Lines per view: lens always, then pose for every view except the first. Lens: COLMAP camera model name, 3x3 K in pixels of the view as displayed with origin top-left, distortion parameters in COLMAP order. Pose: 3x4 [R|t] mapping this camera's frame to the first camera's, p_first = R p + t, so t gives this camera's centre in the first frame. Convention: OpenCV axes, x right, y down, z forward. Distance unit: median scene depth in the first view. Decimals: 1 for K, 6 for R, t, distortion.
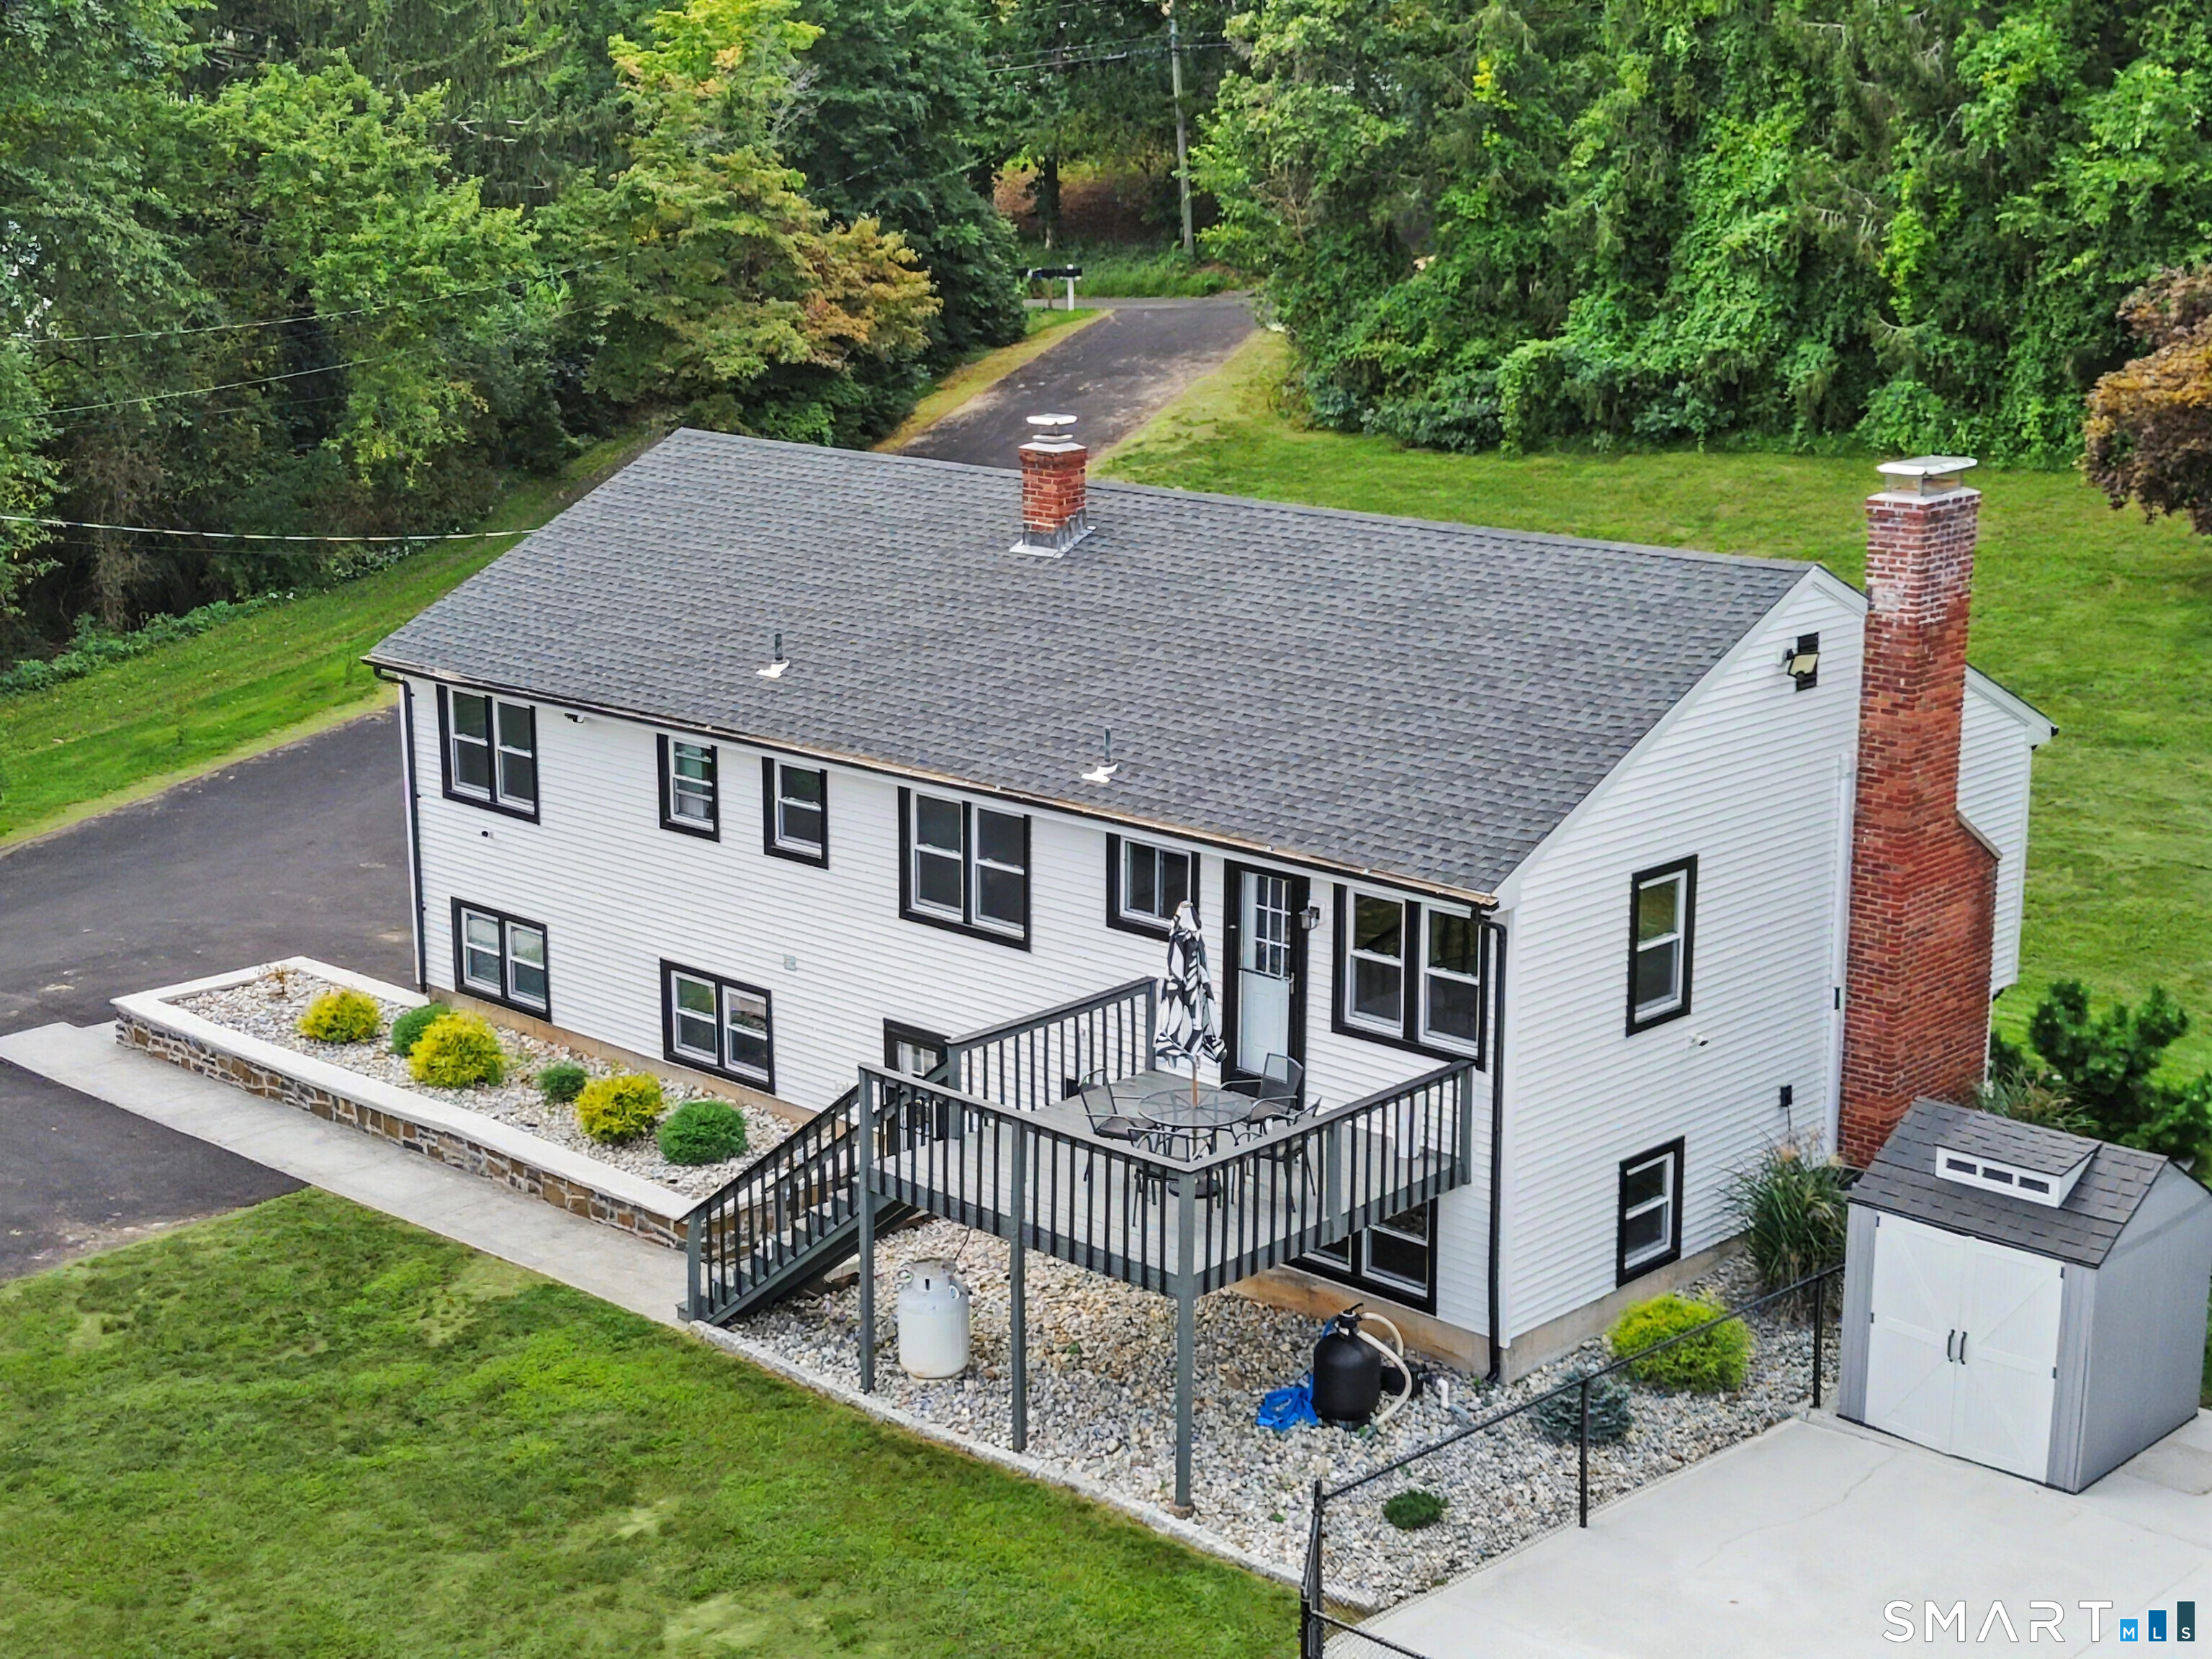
lens RADIAL K [[3496.9, 0, 1114.0], [0, 3496.9, 828.1], [0, 0, 1]] dist [0.156903, 0.000000]
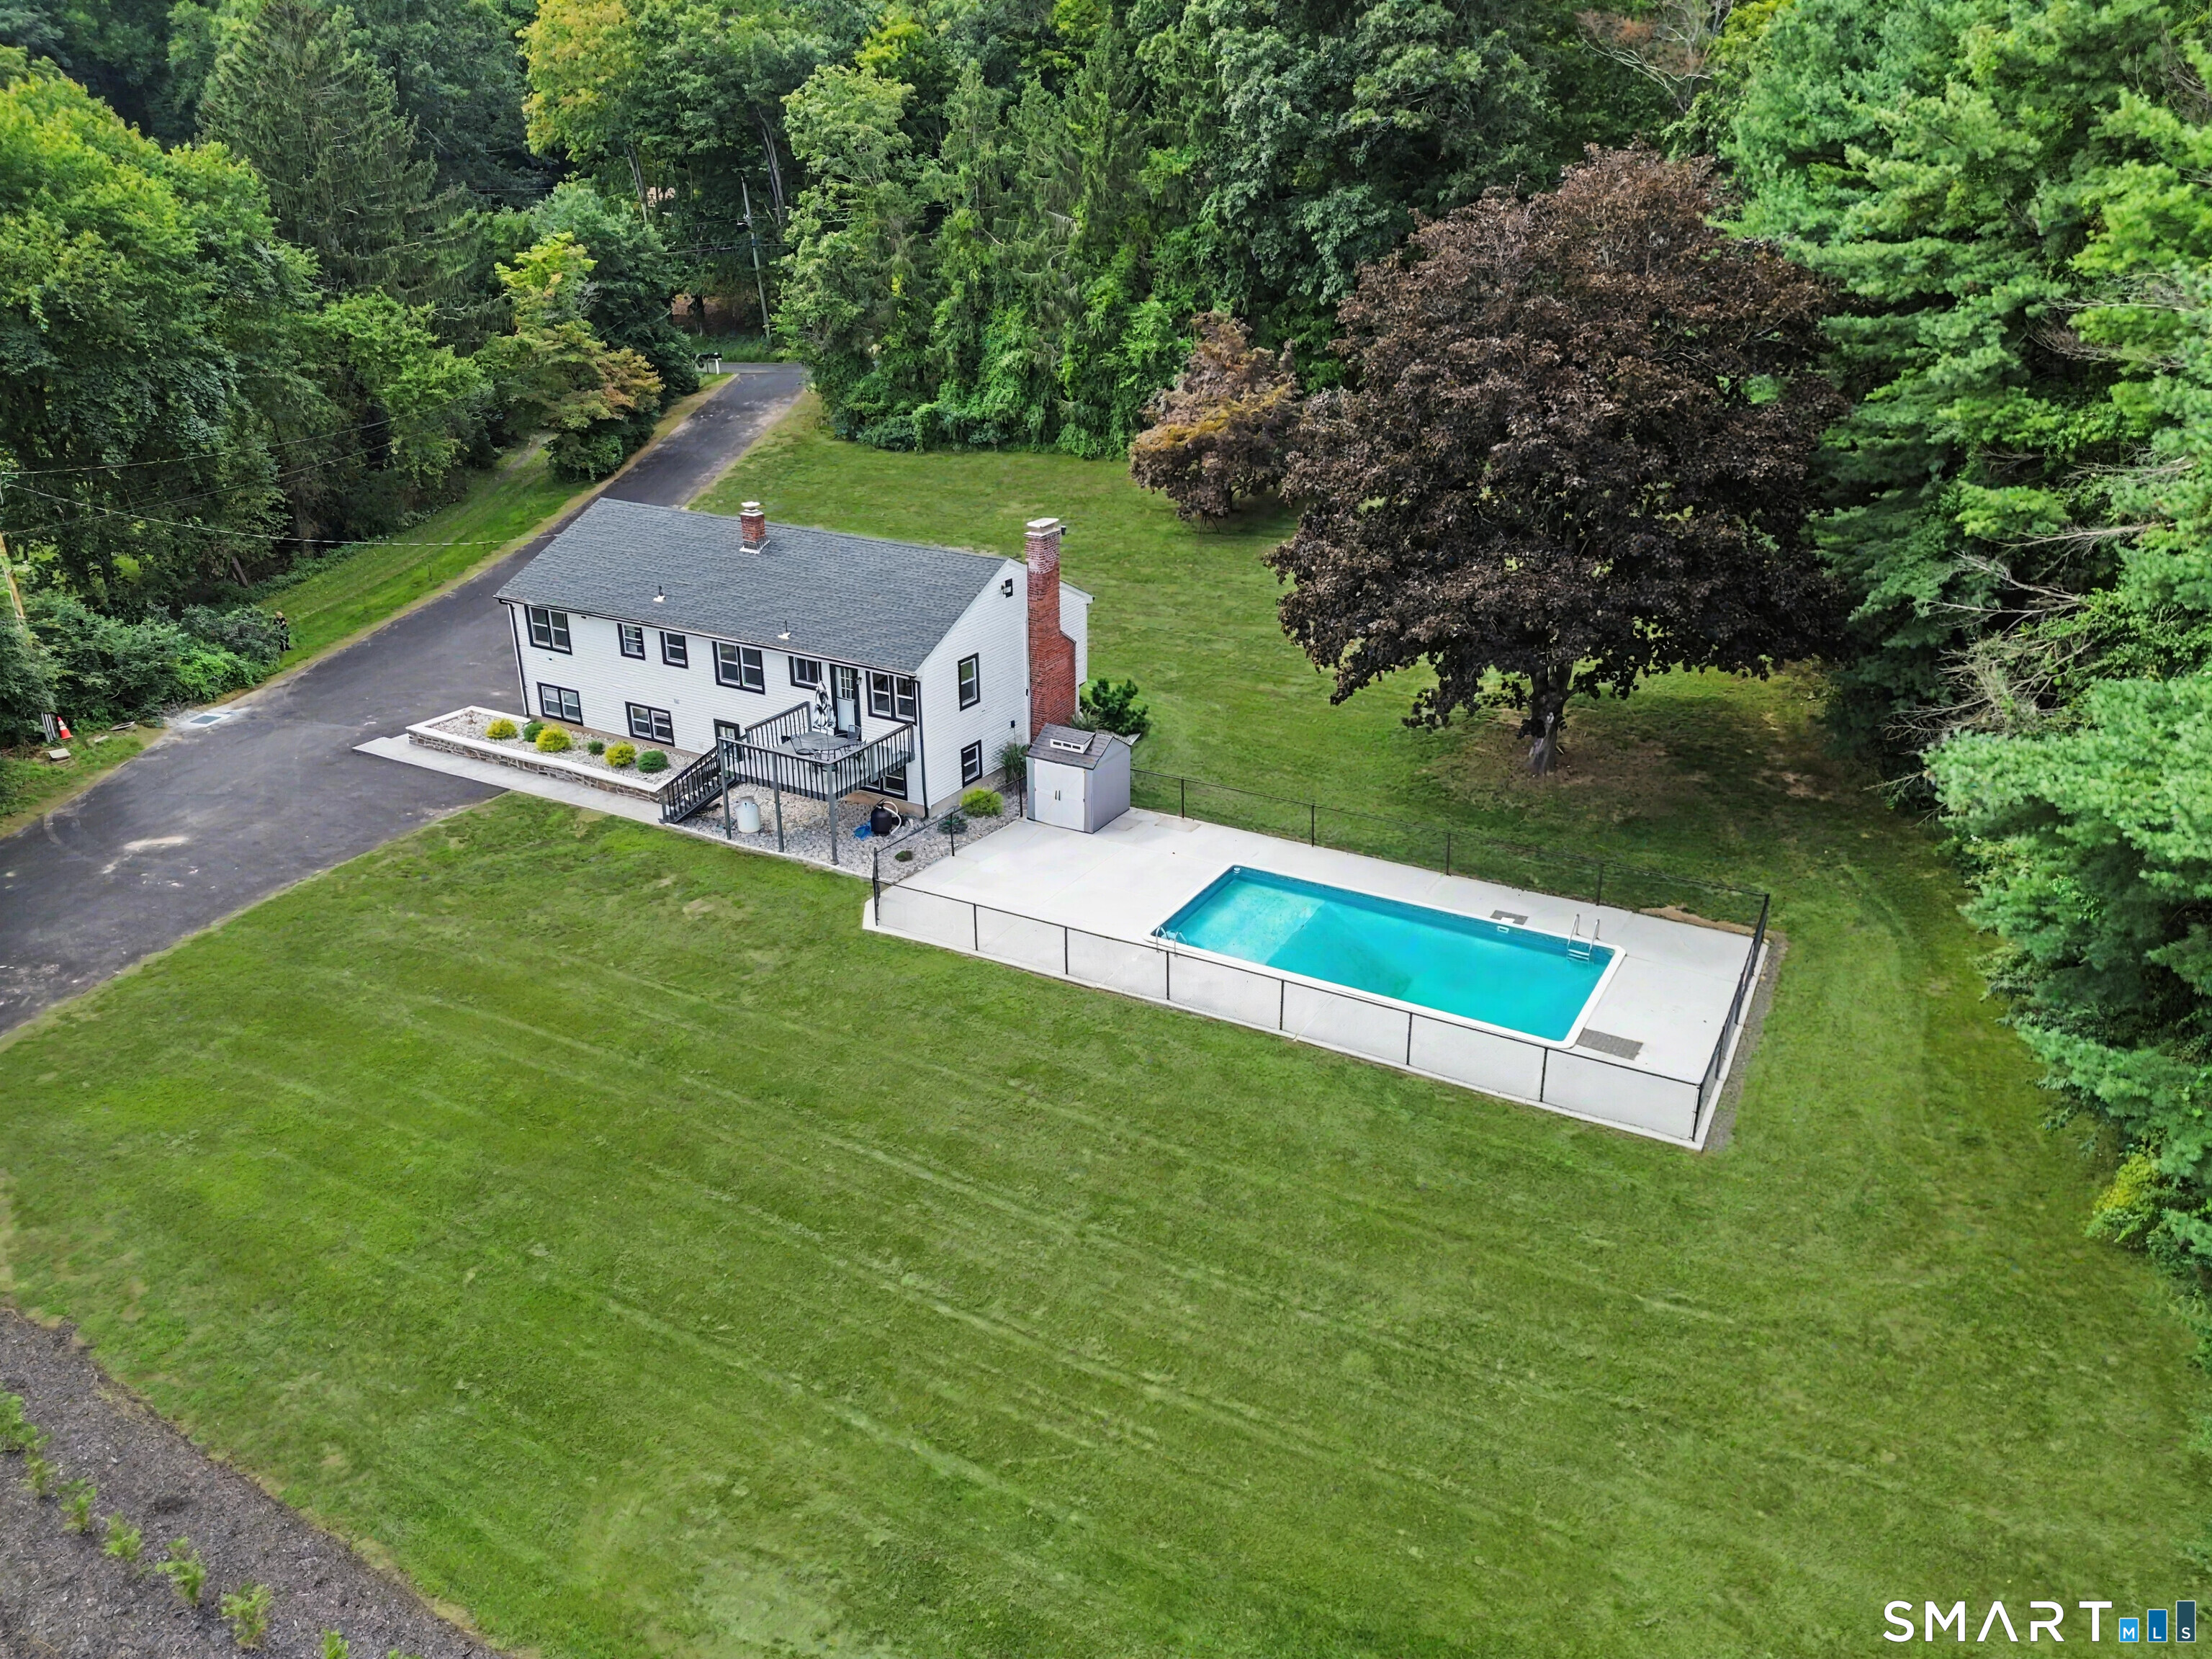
lens RADIAL K [[1589.3, 0, 1139.3], [0, 1589.3, 810.7], [0, 0, 1]] dist [0.051194, -0.020599]
pose [[0.970624, -0.086542, 0.224500, -0.023745], [0.054032, 0.987642, 0.147117, -0.043108], [-0.234457, -0.130665, 0.963305, -0.353432]]
